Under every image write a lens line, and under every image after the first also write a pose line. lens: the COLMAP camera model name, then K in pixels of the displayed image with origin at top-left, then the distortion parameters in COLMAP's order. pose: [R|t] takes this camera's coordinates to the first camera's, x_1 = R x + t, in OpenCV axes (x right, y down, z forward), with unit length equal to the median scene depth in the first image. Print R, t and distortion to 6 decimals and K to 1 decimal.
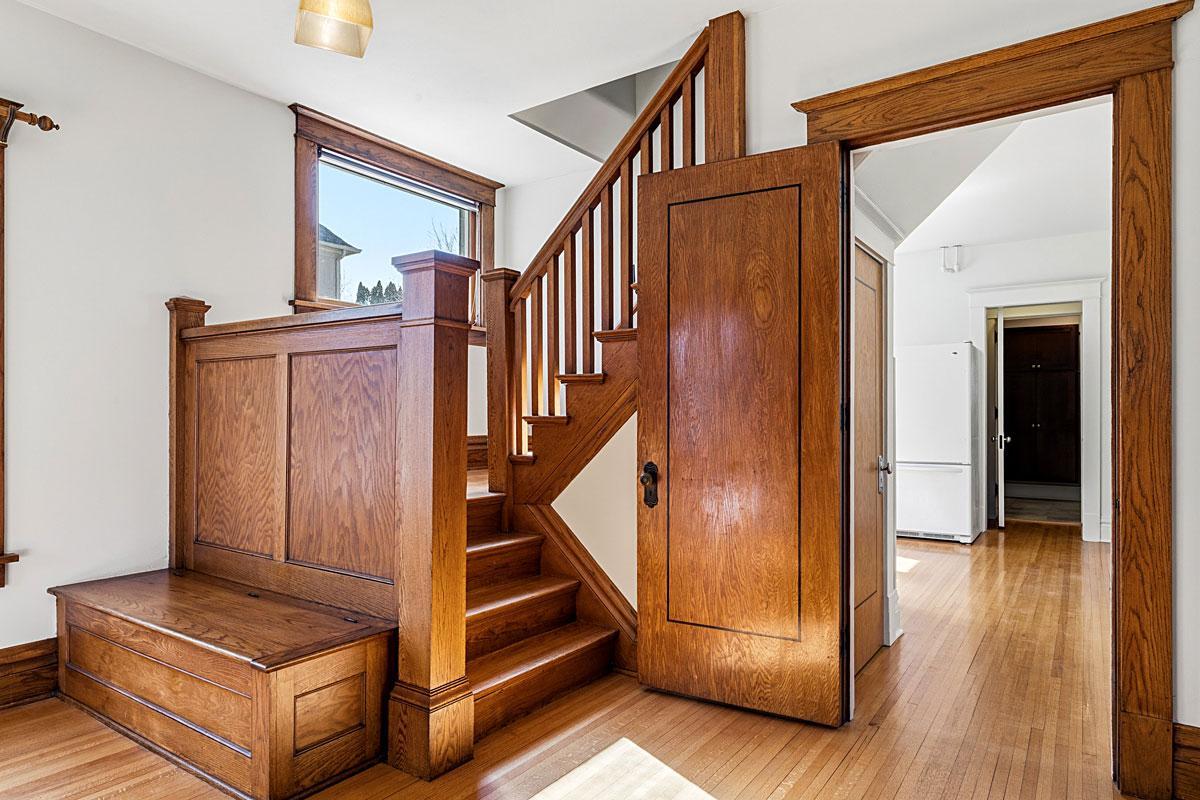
lens RADIAL K [[708.6, 0, 599.7], [0, 708.6, 406.6], [0, 0, 1]] dist [-0.002646, -0.000241]
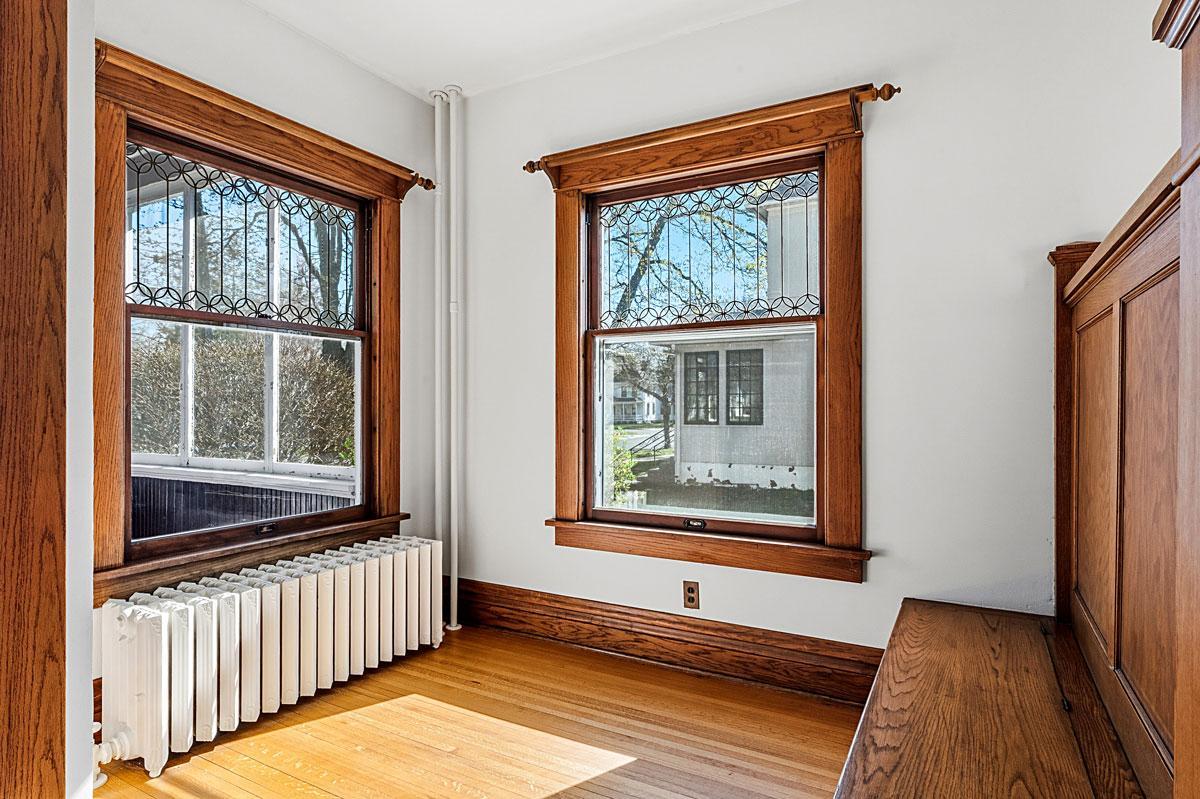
lens RADIAL K [[667.6, 0, 598.8], [0, 667.6, 401.1], [0, 0, 1]] dist [0.004102, -0.000292]
pose [[0.085821, -0.000587, -0.996310, 0.053241], [0.010778, 0.999942, 0.000339, -0.001094], [0.996252, -0.010767, 0.085823, 0.544135]]
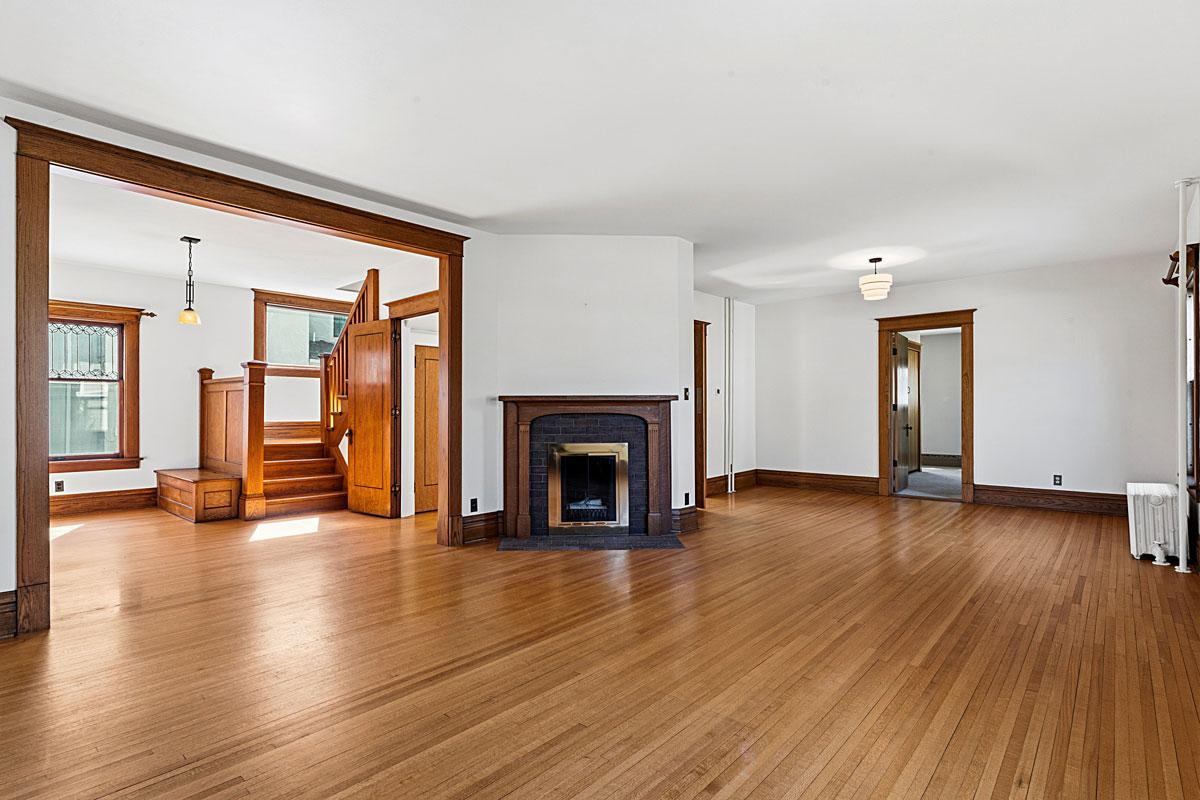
lens RADIAL K [[588.2, 0, 598.8], [0, 588.2, 398.8], [0, 0, 1]] dist [0.001057, -0.000110]
pose [[0.992510, -0.001090, -0.122156, 1.404438], [0.000960, 0.999999, -0.001118, -0.038891], [0.122157, 0.000992, 0.992510, -1.248607]]
